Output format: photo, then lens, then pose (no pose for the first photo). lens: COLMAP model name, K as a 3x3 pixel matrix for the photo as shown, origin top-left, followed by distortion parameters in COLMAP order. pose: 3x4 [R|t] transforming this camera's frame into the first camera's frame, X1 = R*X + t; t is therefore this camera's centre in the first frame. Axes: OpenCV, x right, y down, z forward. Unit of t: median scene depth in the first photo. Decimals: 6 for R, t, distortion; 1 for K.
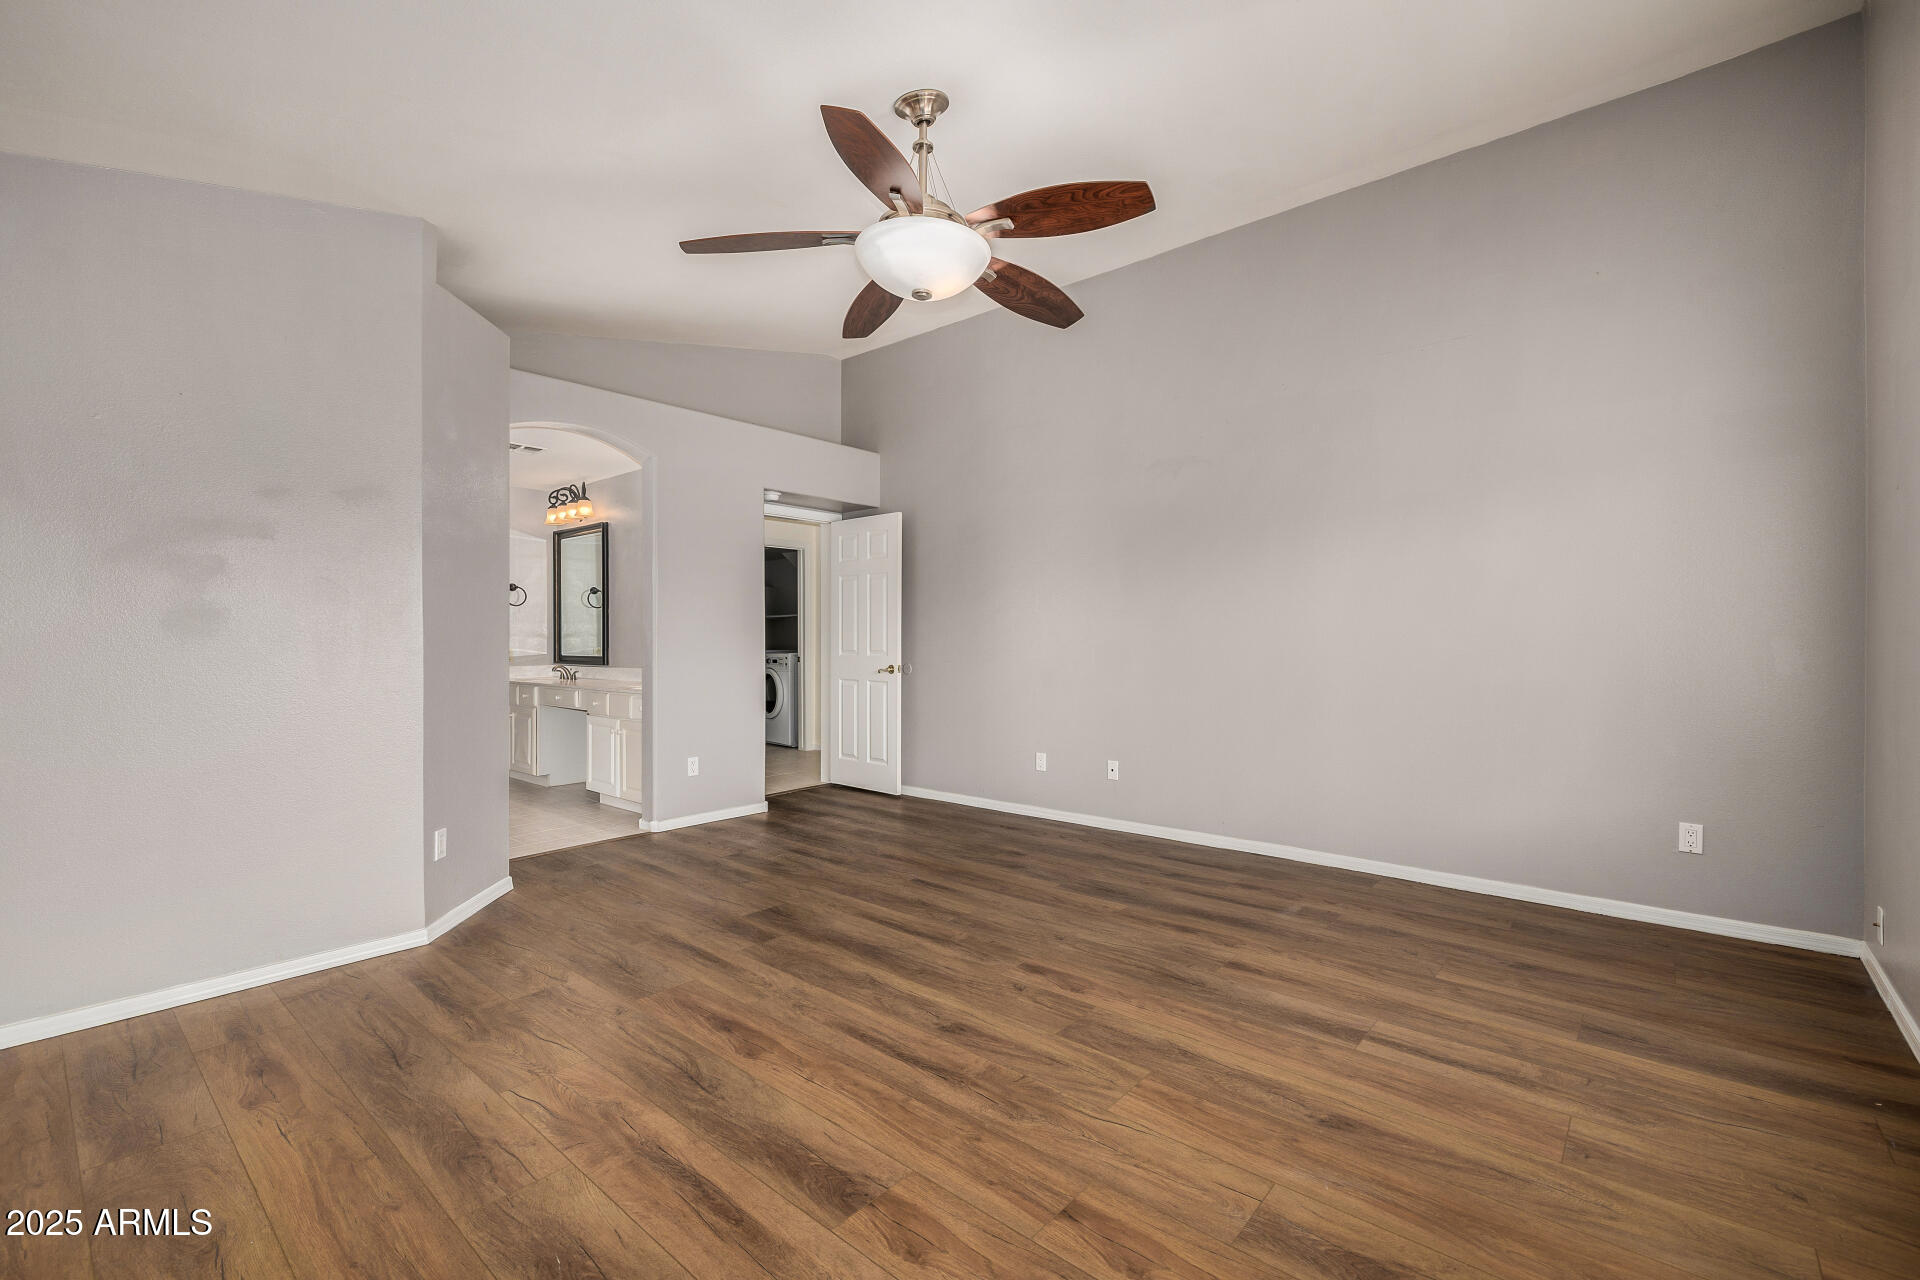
lens RADIAL K [[815.8, 0, 965.2], [0, 815.8, 641.8], [0, 0, 1]] dist [0.000234, 0.000593]
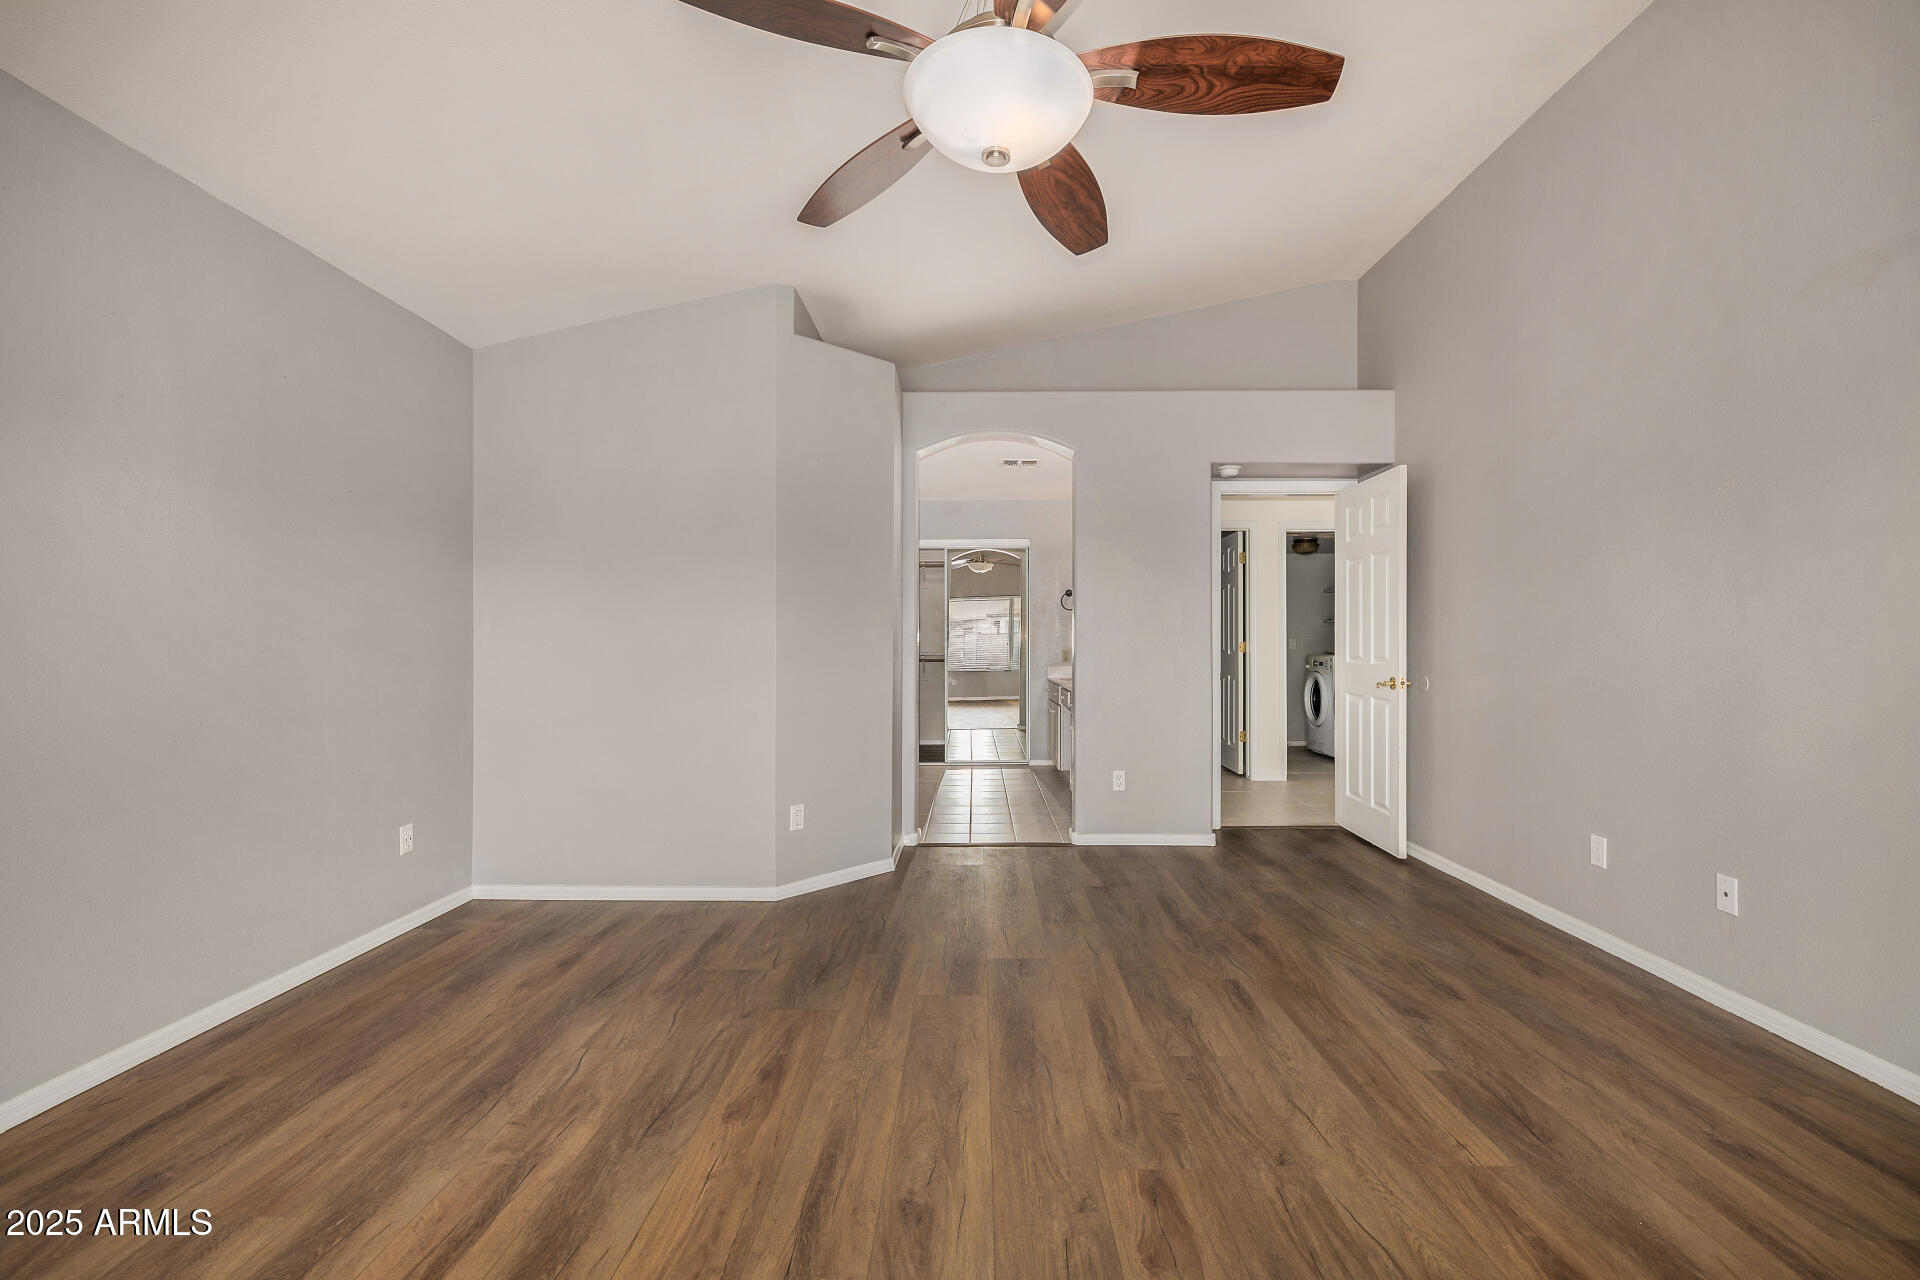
lens RADIAL K [[815.8, 0, 967.8], [0, 815.8, 639.3], [0, 0, 1]] dist [0.000234, 0.000593]
pose [[0.644001, -0.000303, -0.765024, 0.378651], [-0.004582, 0.999980, -0.004253, -0.000925], [0.765011, 0.006244, 0.643987, 0.418343]]
